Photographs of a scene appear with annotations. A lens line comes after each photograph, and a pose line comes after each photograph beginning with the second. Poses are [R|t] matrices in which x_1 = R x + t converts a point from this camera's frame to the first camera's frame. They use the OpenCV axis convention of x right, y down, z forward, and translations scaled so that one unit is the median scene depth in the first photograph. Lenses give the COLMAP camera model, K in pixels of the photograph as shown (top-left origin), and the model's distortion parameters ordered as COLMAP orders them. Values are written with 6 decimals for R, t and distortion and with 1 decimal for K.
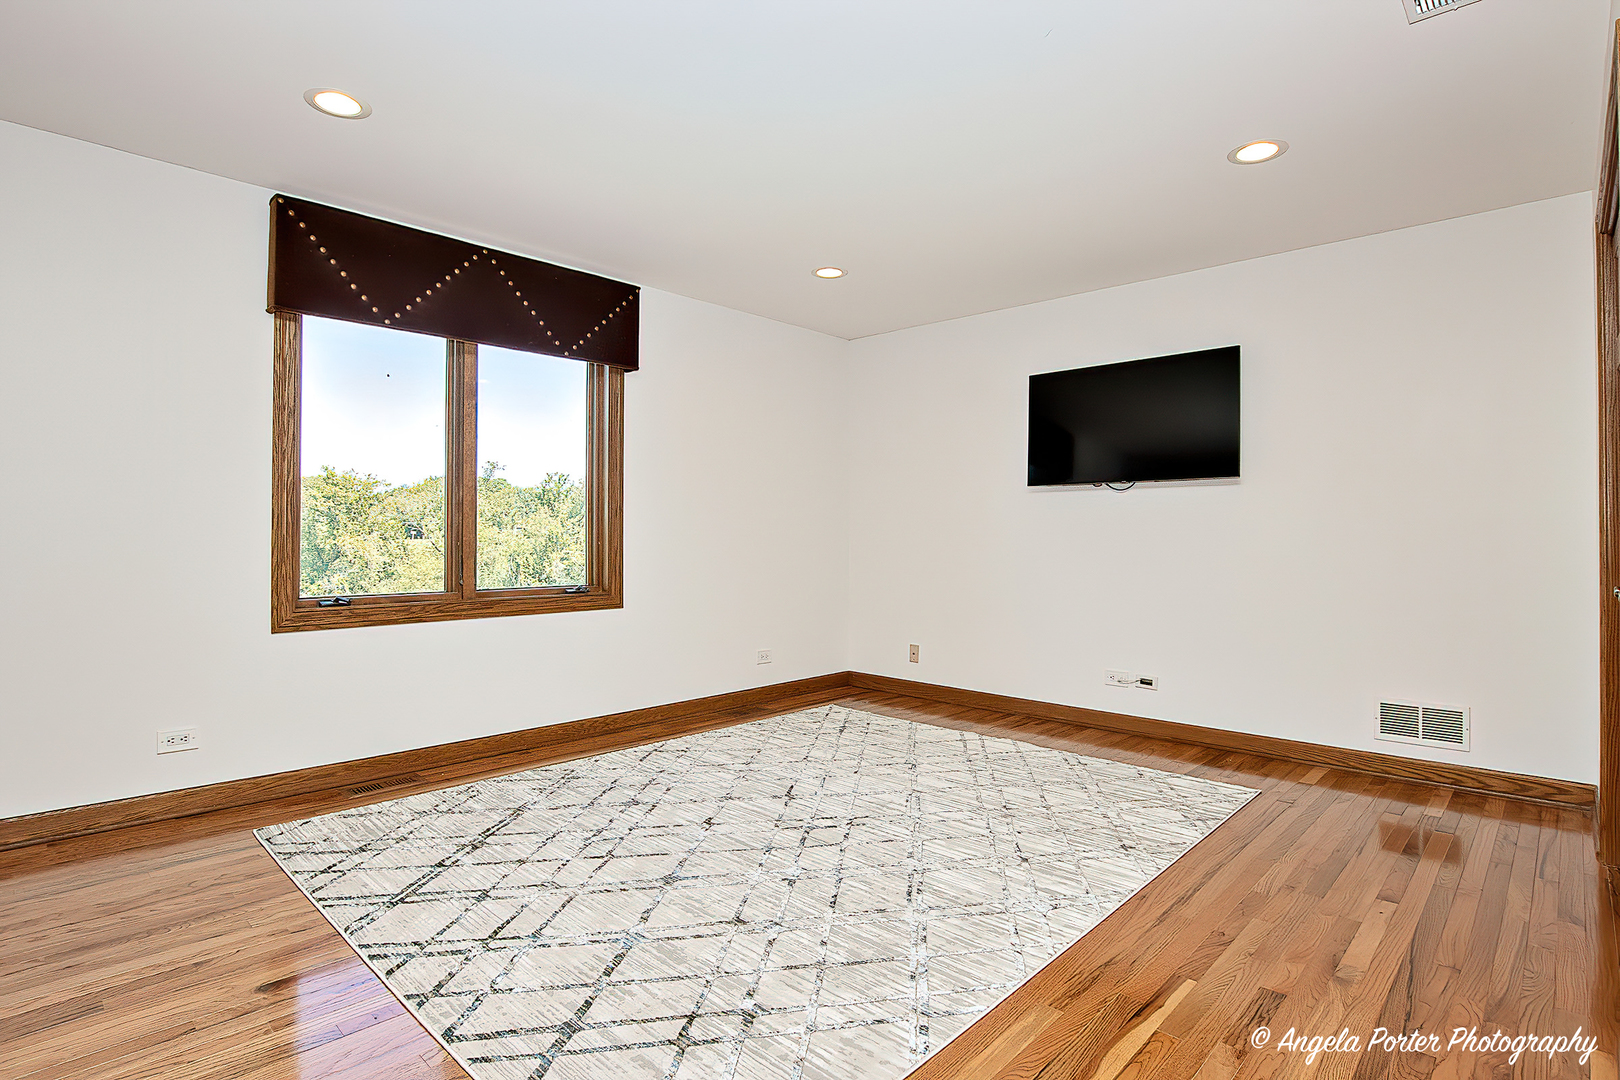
lens RADIAL K [[805.4, 0, 794.5], [0, 805.4, 541.3], [0, 0, 1]] dist [-0.019041, -0.000155]
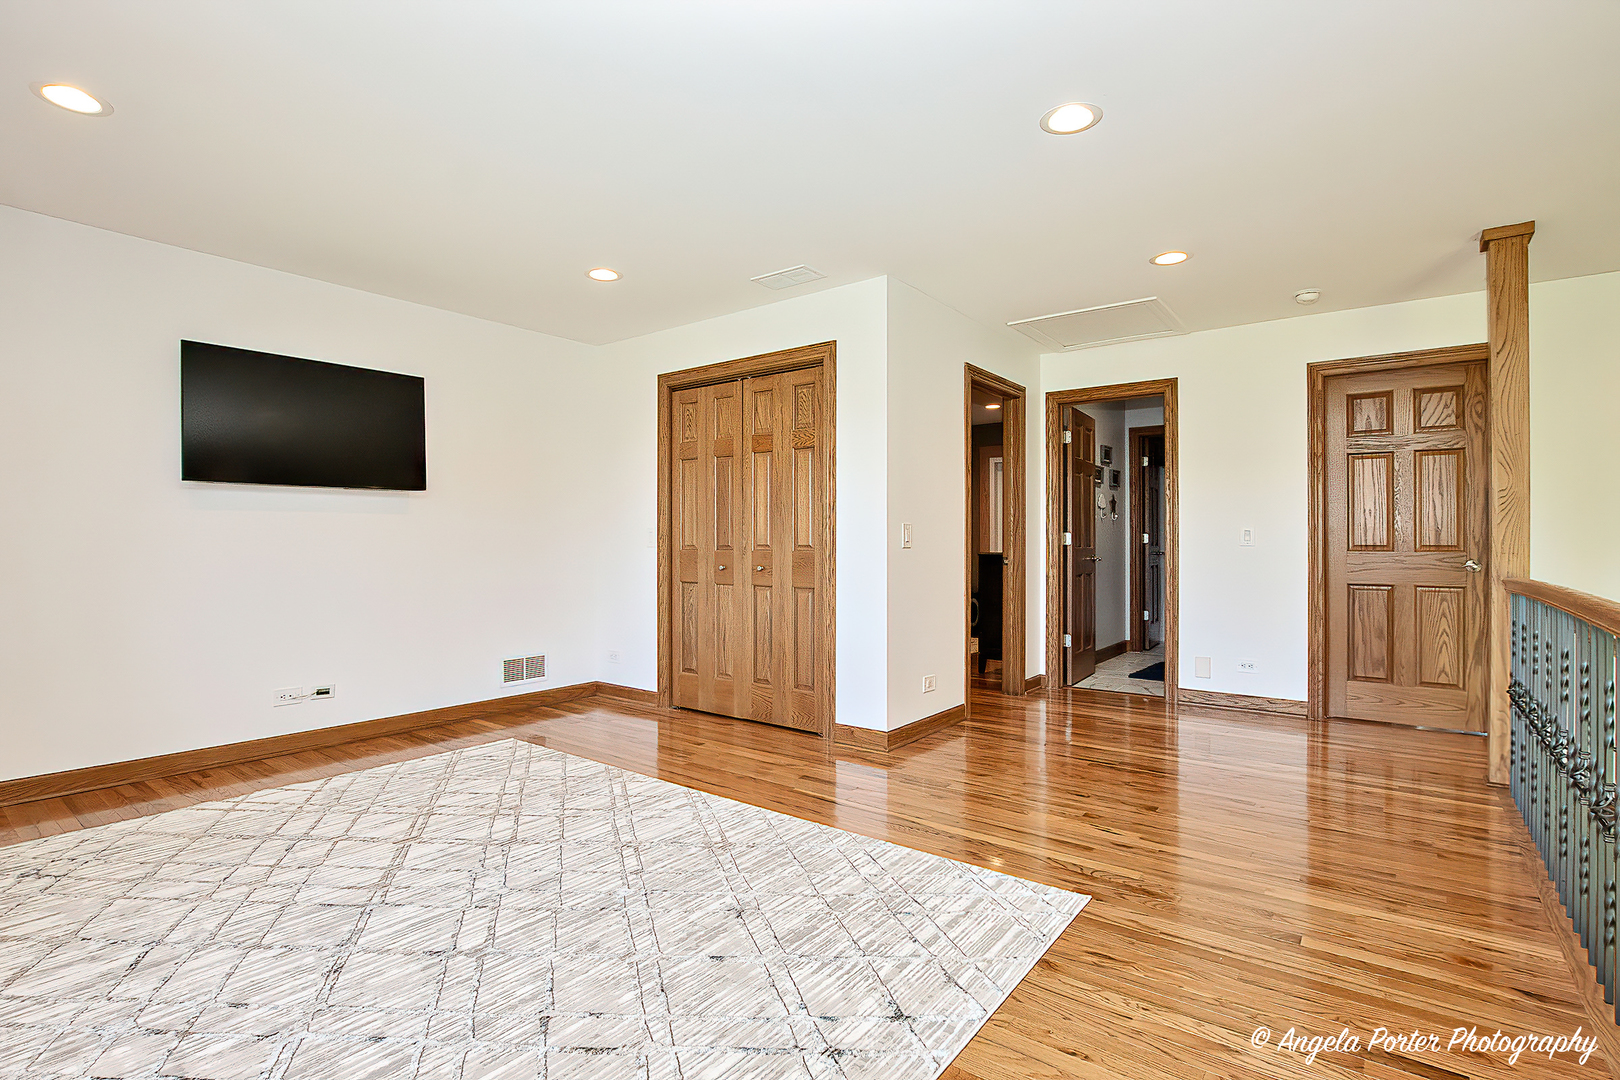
lens RADIAL K [[805.4, 0, 795.1], [0, 805.4, 535.2], [0, 0, 1]] dist [-0.019041, -0.000155]
pose [[-0.119921, 0.002936, 0.992779, -0.740329], [0.000096, 0.999996, -0.002946, -0.013193], [-0.992783, -0.000258, -0.119920, 0.680162]]
